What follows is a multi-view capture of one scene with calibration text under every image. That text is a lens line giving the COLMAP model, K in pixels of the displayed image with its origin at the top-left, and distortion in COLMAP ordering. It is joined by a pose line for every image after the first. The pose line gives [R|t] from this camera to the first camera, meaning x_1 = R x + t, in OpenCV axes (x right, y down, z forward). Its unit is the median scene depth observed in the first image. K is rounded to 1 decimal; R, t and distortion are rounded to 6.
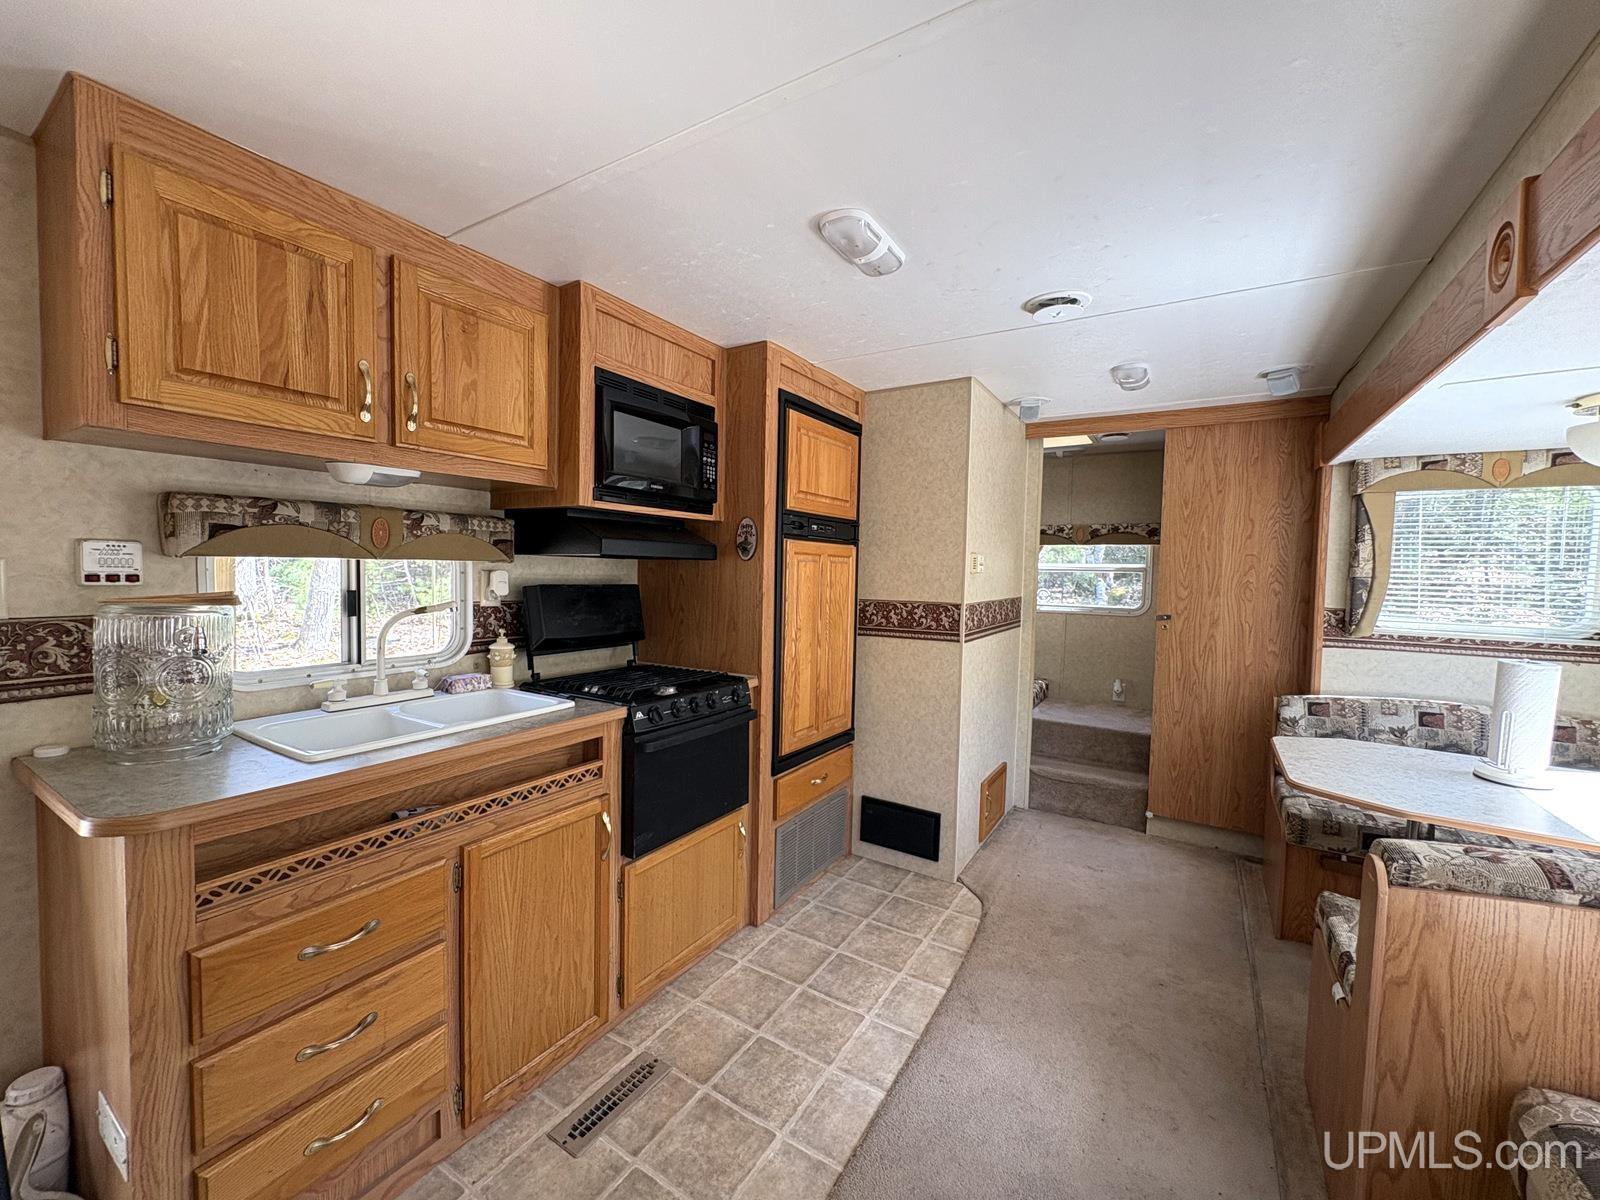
lens RADIAL K [[639.8, 0, 795.7], [0, 639.8, 606.6], [0, 0, 1]] dist [-0.000953, 0.000478]
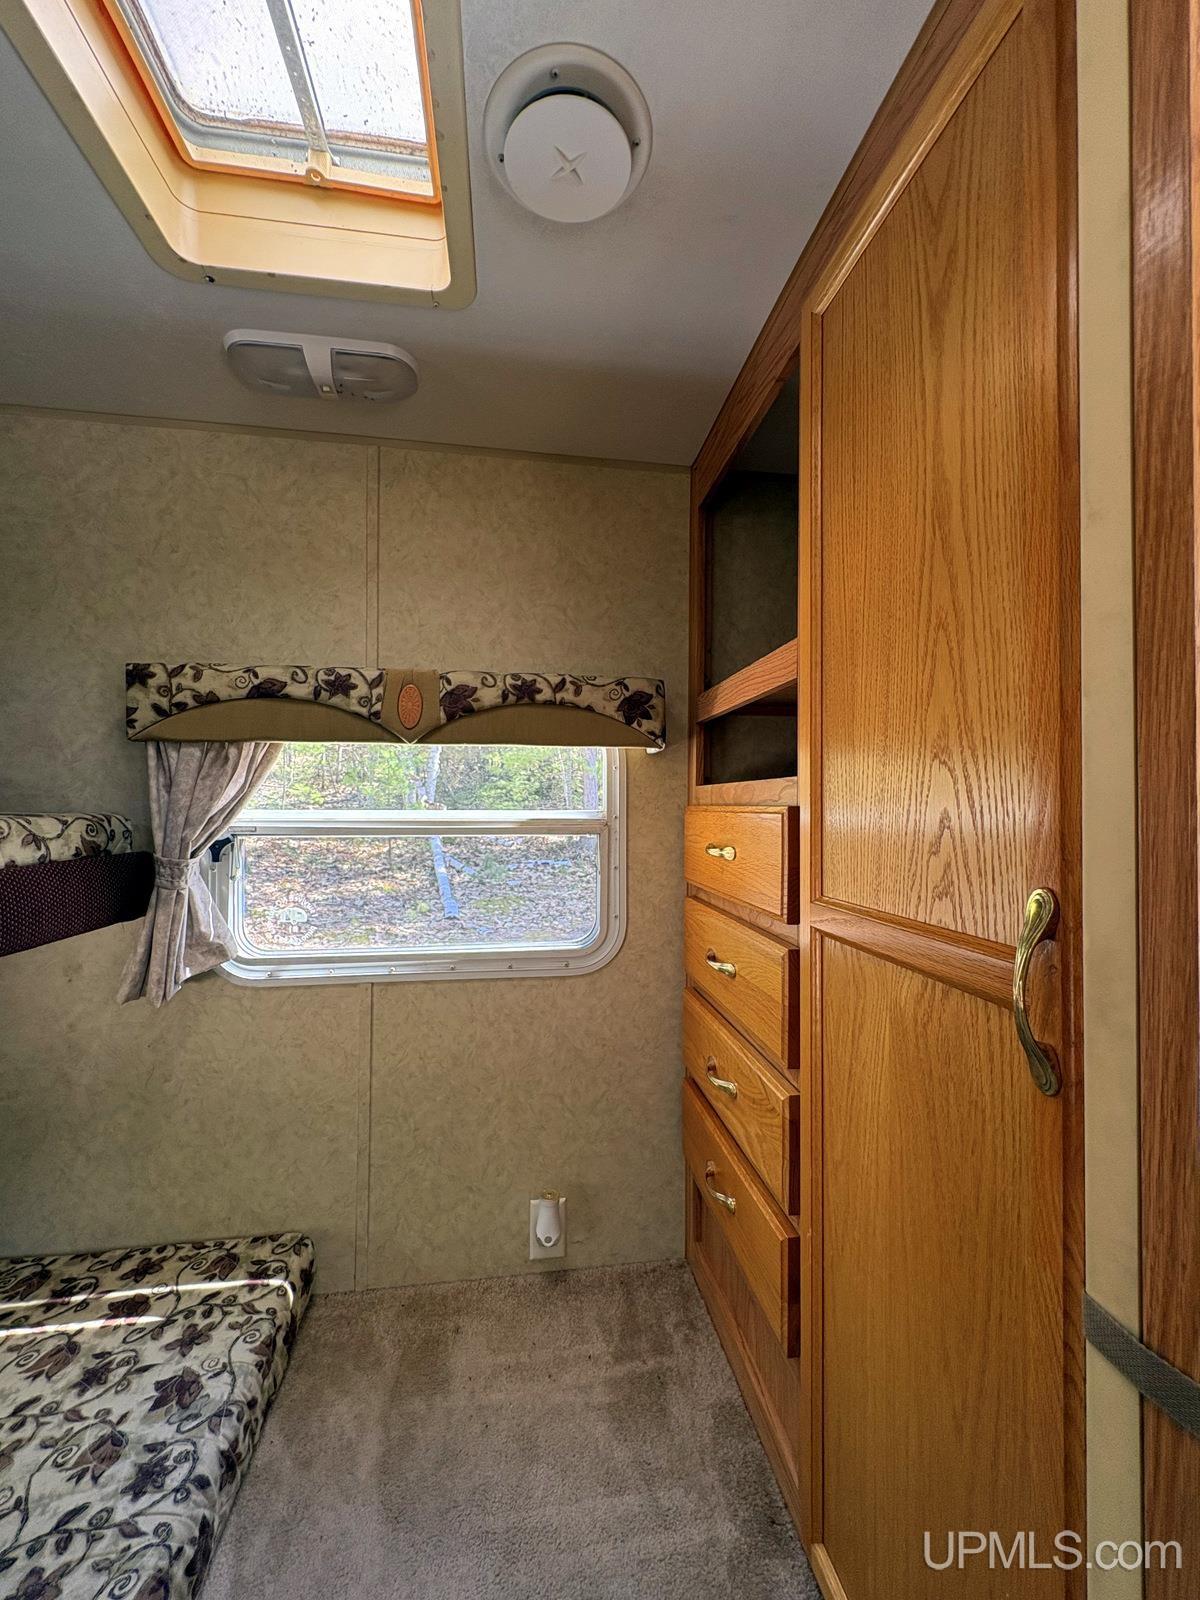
lens RADIAL K [[639.8, 0, 603.1], [0, 639.8, 800.6], [0, 0, 1]] dist [-0.000953, 0.000478]
pose [[0.760313, -0.005232, 0.649536, 0.330572], [0.045175, 0.997972, -0.044841, -0.055627], [-0.647984, 0.063436, 0.759007, 0.742674]]
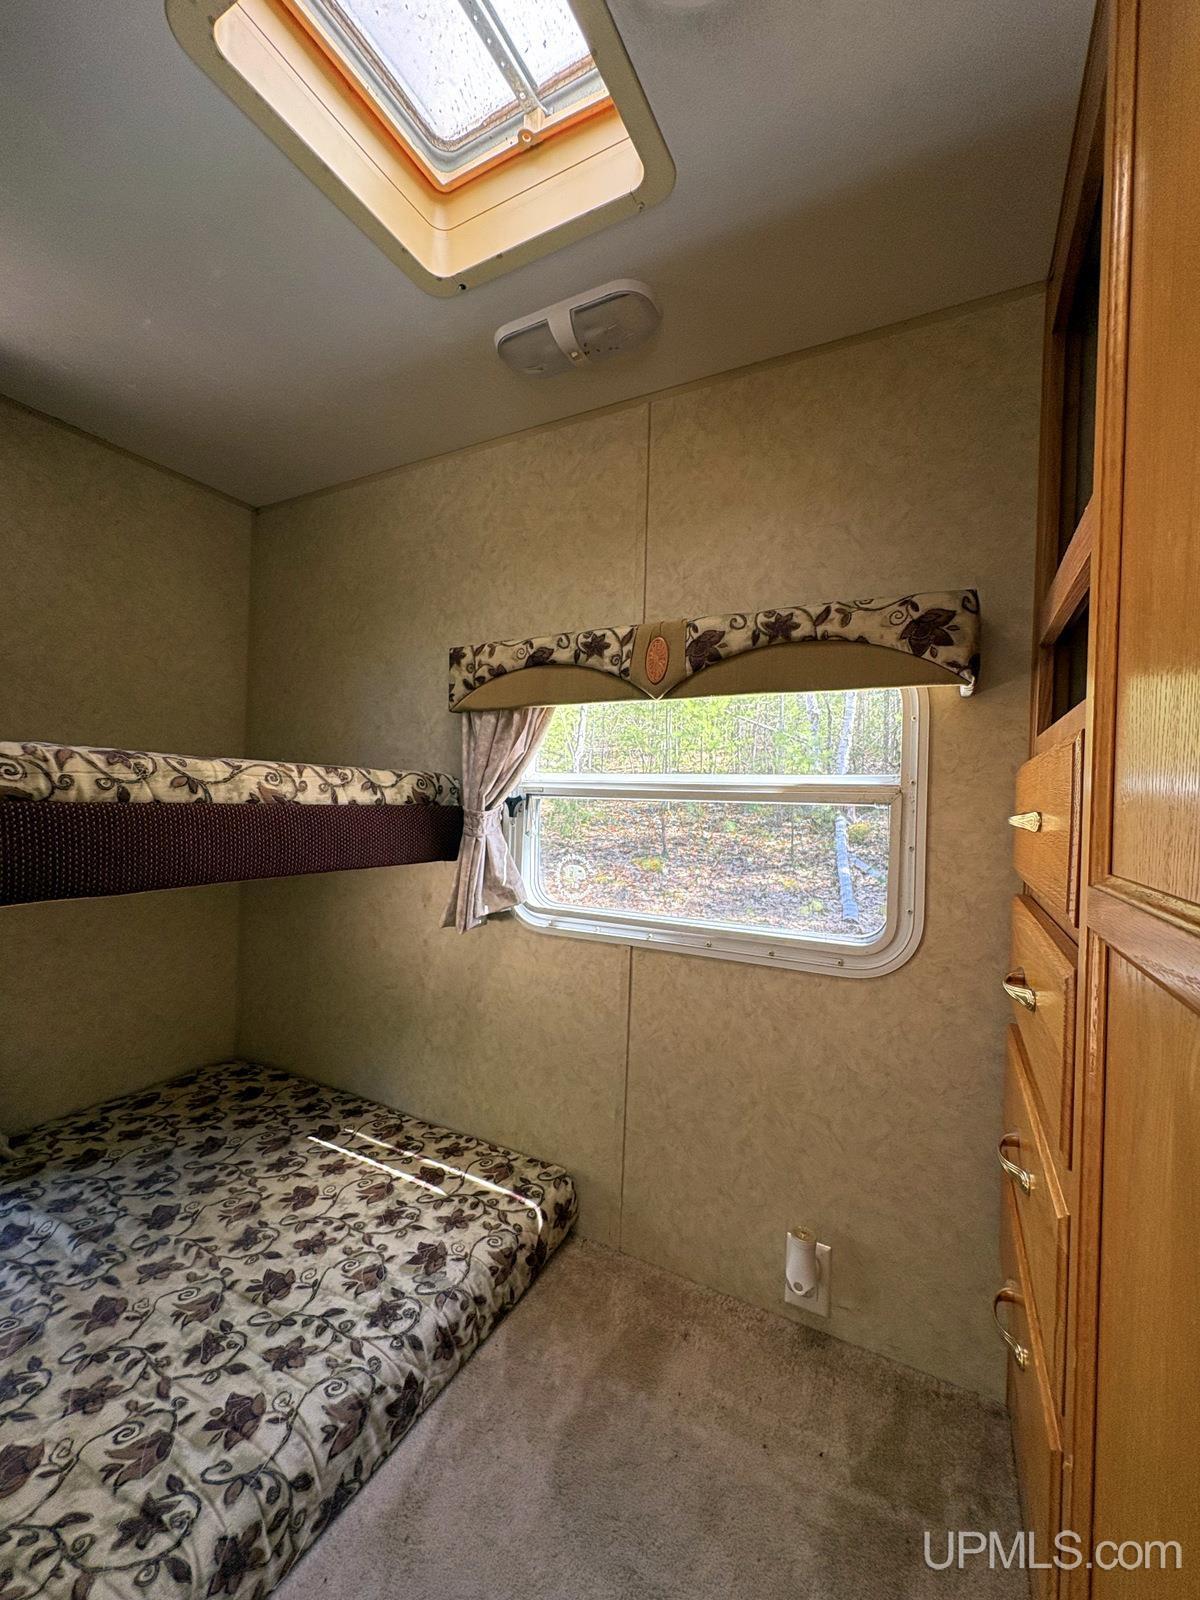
lens RADIAL K [[639.8, 0, 598.7], [0, 639.8, 799.6], [0, 0, 1]] dist [-0.000953, 0.000478]
pose [[0.997410, 0.014253, 0.070495, 0.404761], [-0.010242, 0.998325, -0.056940, -0.039894], [-0.071188, 0.056071, 0.995886, 0.746287]]
